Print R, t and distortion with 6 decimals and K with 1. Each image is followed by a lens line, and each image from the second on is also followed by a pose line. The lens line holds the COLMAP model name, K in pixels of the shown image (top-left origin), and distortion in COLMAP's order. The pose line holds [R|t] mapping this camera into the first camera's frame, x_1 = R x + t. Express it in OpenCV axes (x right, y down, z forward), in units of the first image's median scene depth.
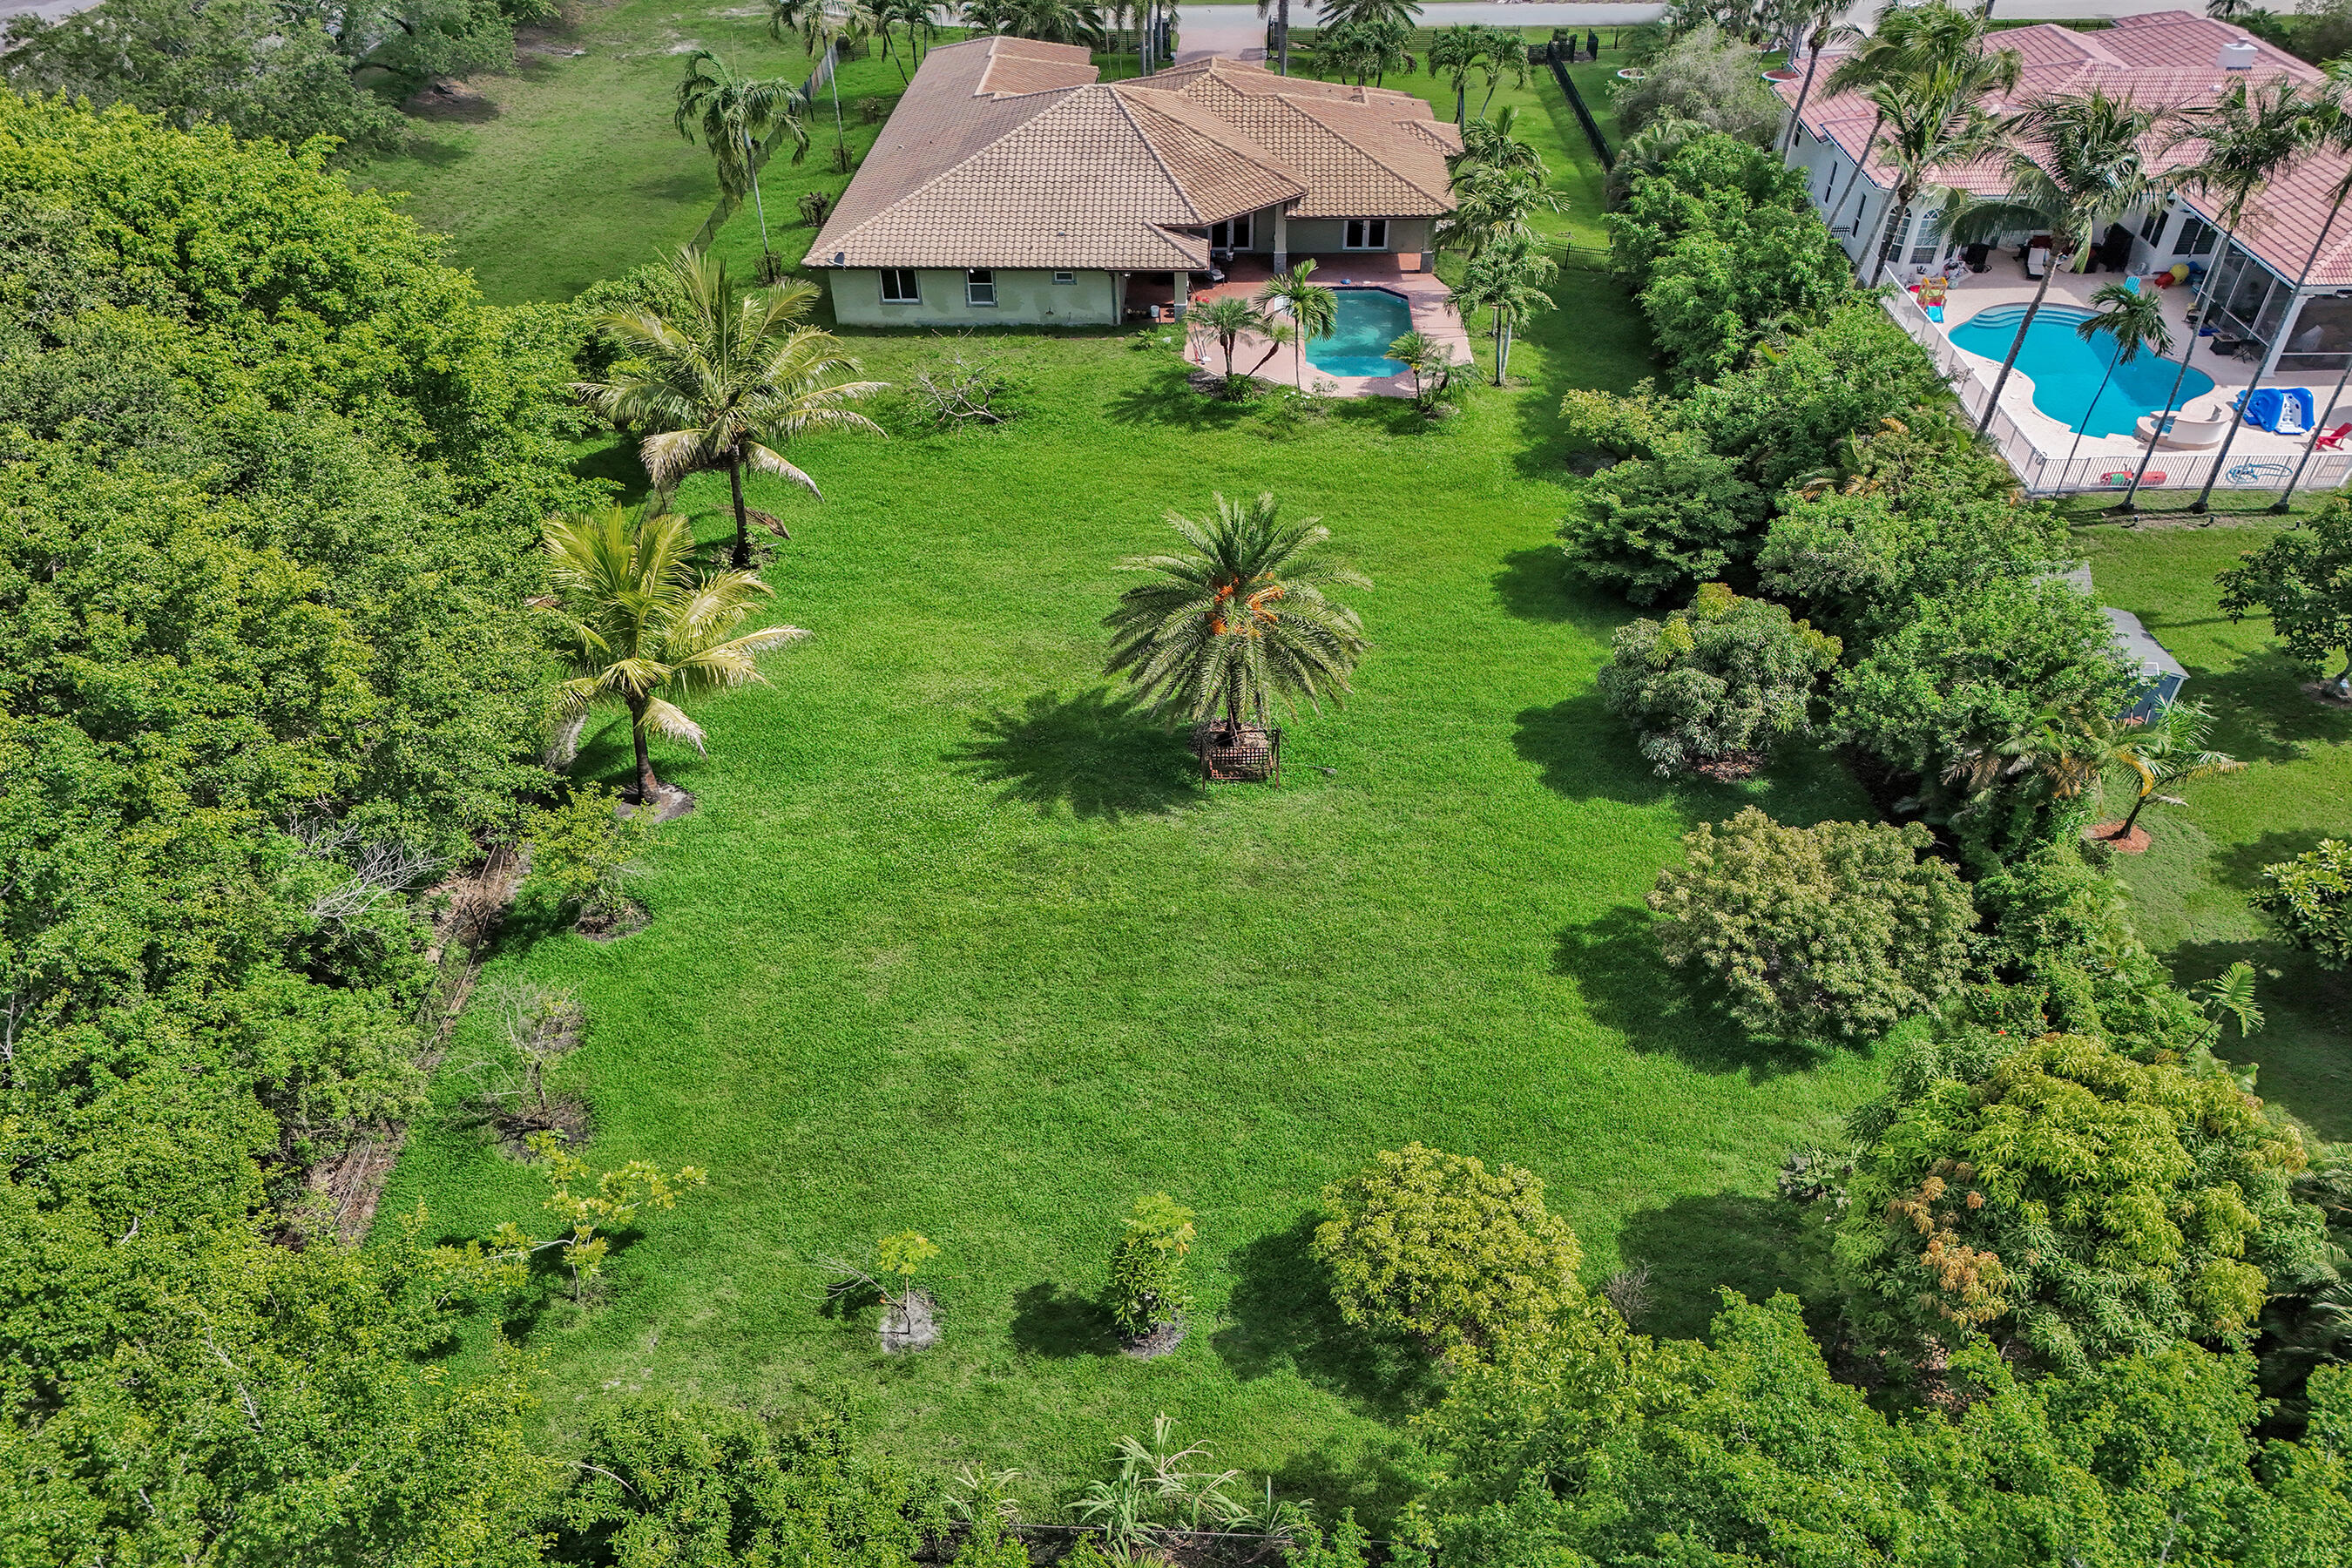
lens RADIAL K [[1841.3, 0, 1174.8], [0, 1841.3, 741.5], [0, 0, 1]] dist [0.099231, -0.098501]
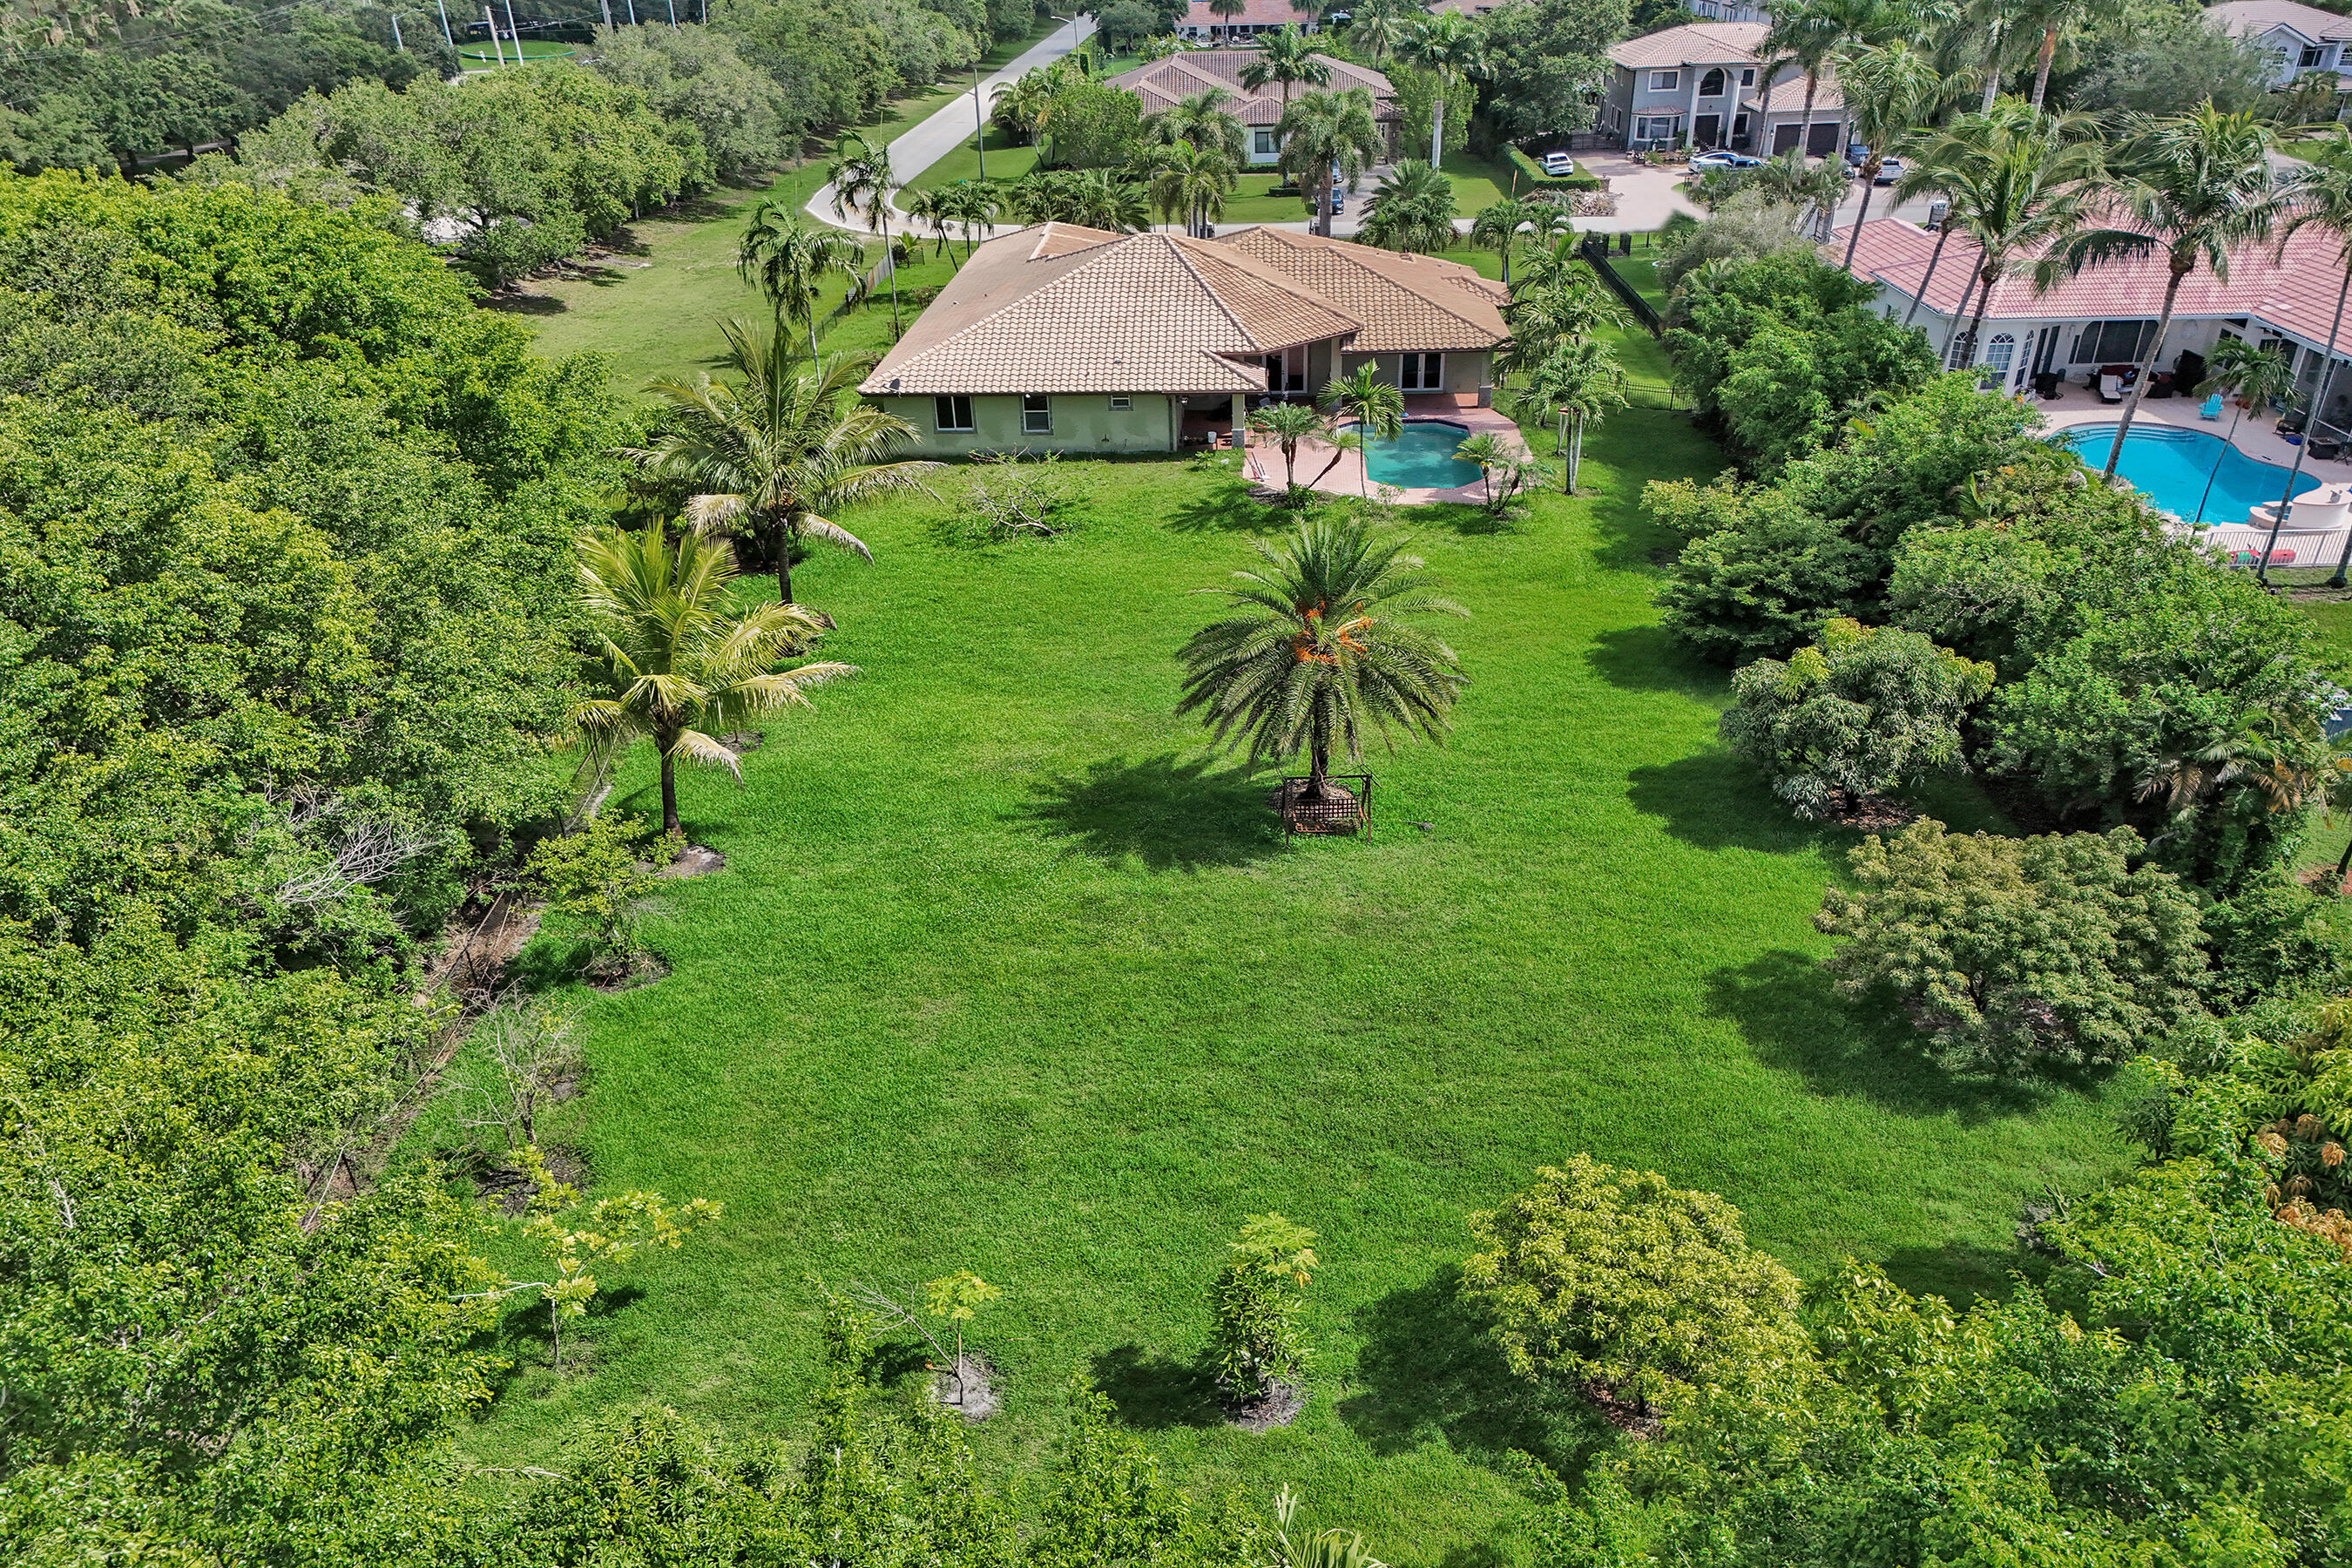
lens RADIAL K [[1821.0, 0, 1176.5], [0, 1821.0, 663.5], [0, 0, 1]] dist [0.082445, -0.063897]
pose [[0.999859, -0.007340, -0.015110, -0.025928], [0.004330, 0.981710, -0.190335, 0.114910], [0.016231, 0.190242, 0.981603, 0.114310]]
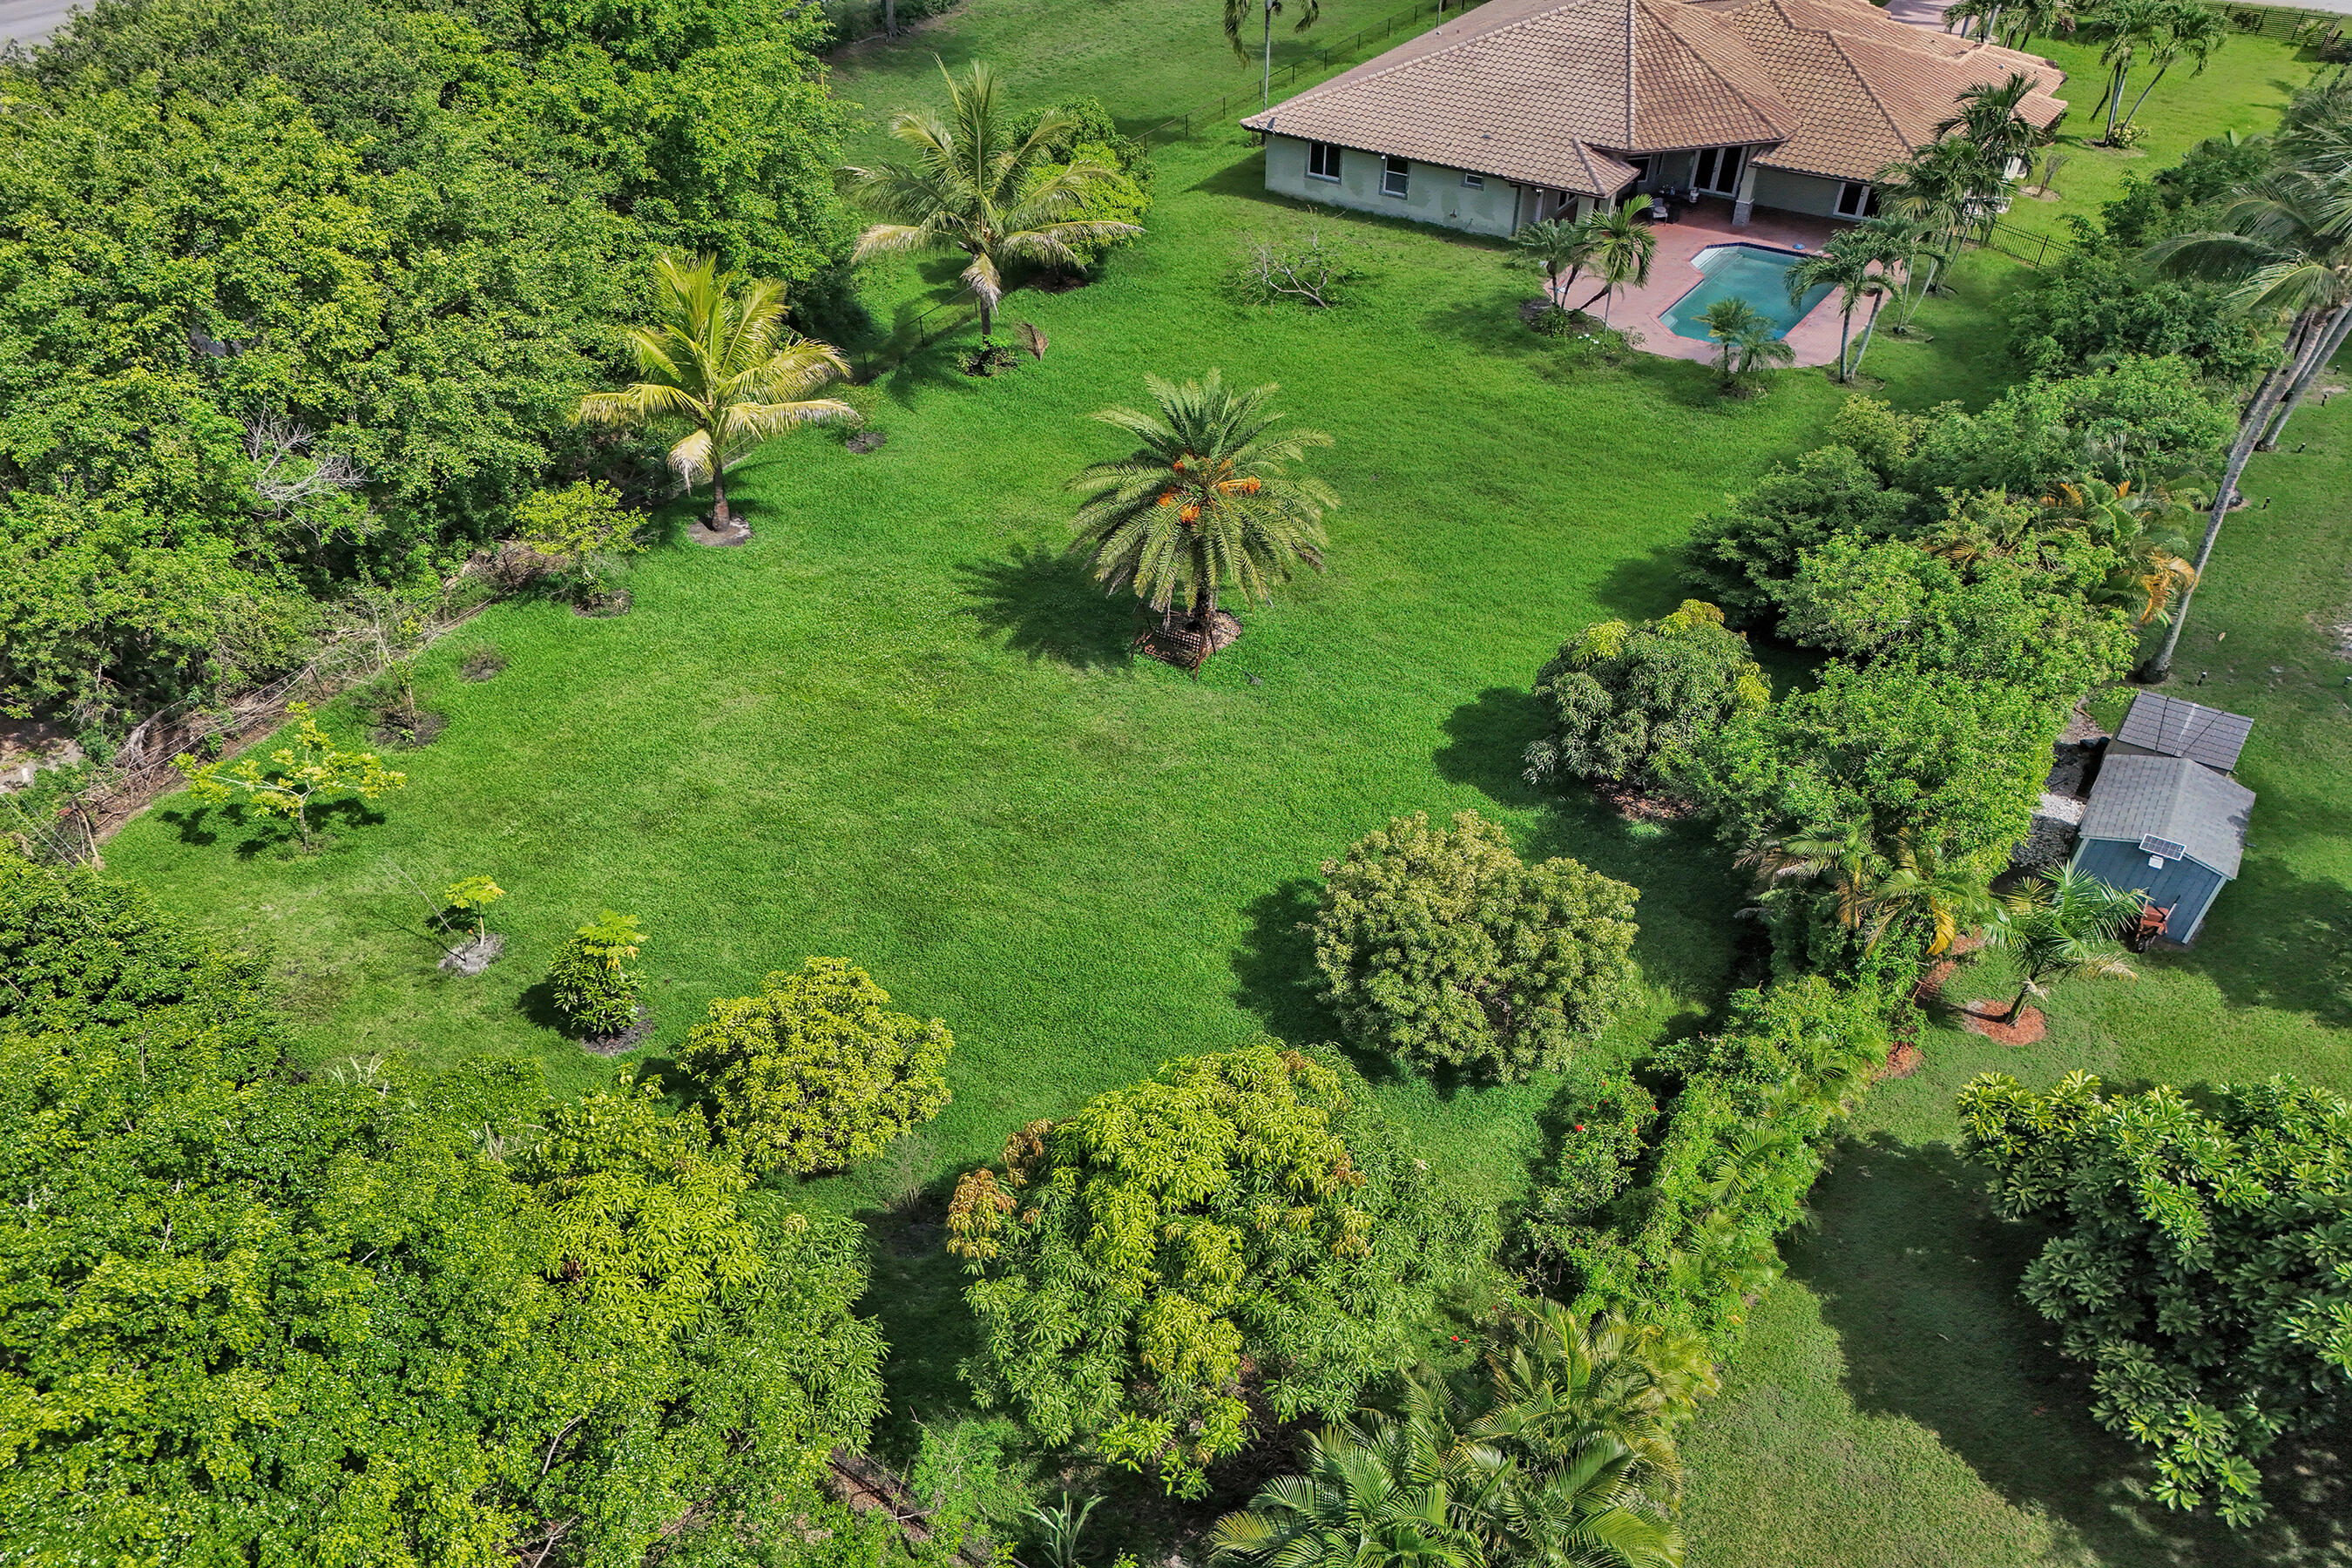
lens RADIAL K [[1846.5, 0, 1176.0], [0, 1846.5, 784.0], [0, 0, 1]] dist [0.064258, -0.078649]
pose [[0.850388, 0.314341, -0.421936, 0.505593], [-0.291367, 0.949077, 0.119827, -0.038611], [0.438117, 0.021039, 0.898672, 0.115229]]
